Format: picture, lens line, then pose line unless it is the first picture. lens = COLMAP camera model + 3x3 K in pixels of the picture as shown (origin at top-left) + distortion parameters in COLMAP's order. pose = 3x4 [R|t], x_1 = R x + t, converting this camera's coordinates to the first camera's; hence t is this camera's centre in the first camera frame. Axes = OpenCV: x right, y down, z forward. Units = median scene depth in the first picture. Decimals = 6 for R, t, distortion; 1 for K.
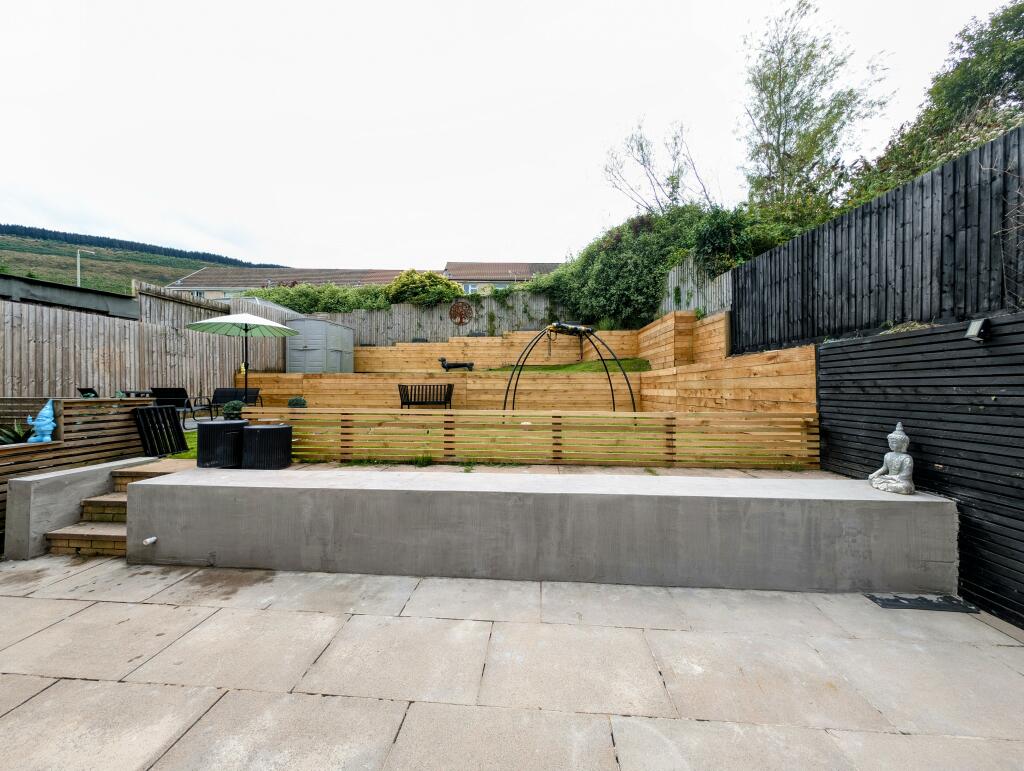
lens RADIAL K [[357.9, 0, 512.0], [0, 357.9, 385.5], [0, 0, 1]] dist [-0.000378, -0.000159]
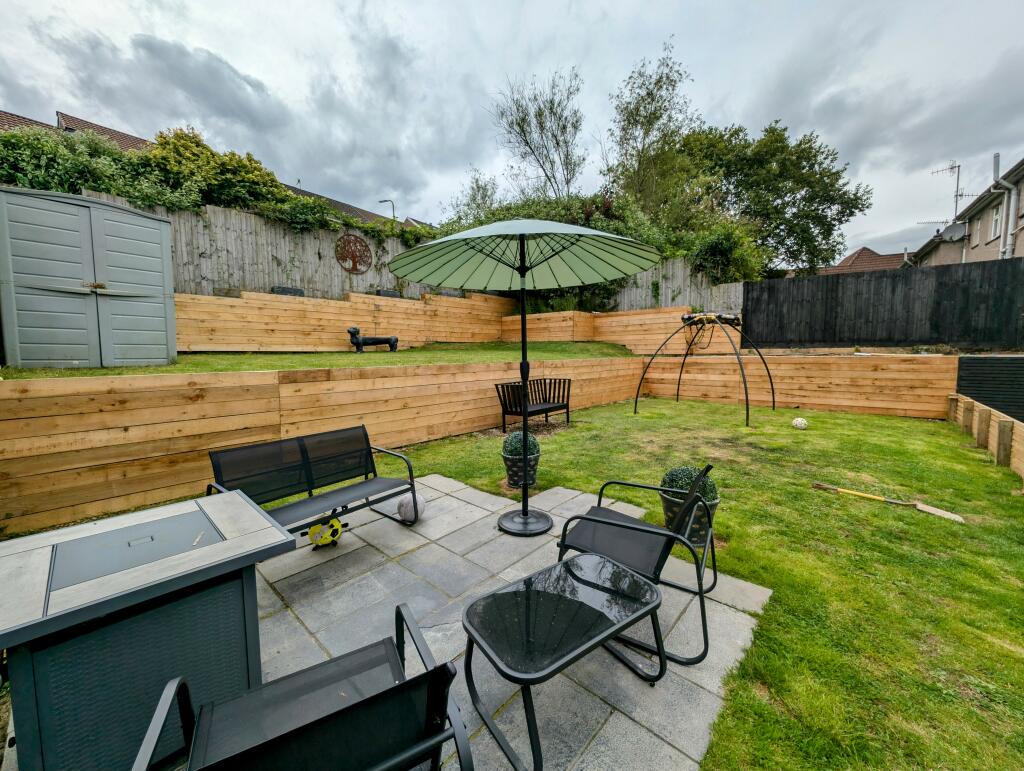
lens RADIAL K [[385.5, 0, 512.0], [0, 385.5, 385.5], [0, 0, 1]] dist [0.000621, -0.000202]
pose [[0.621391, -0.071098, 0.780268, -0.522122], [0.003851, 0.996139, 0.087702, -0.036447], [-0.783491, -0.051492, 0.619265, 0.384571]]
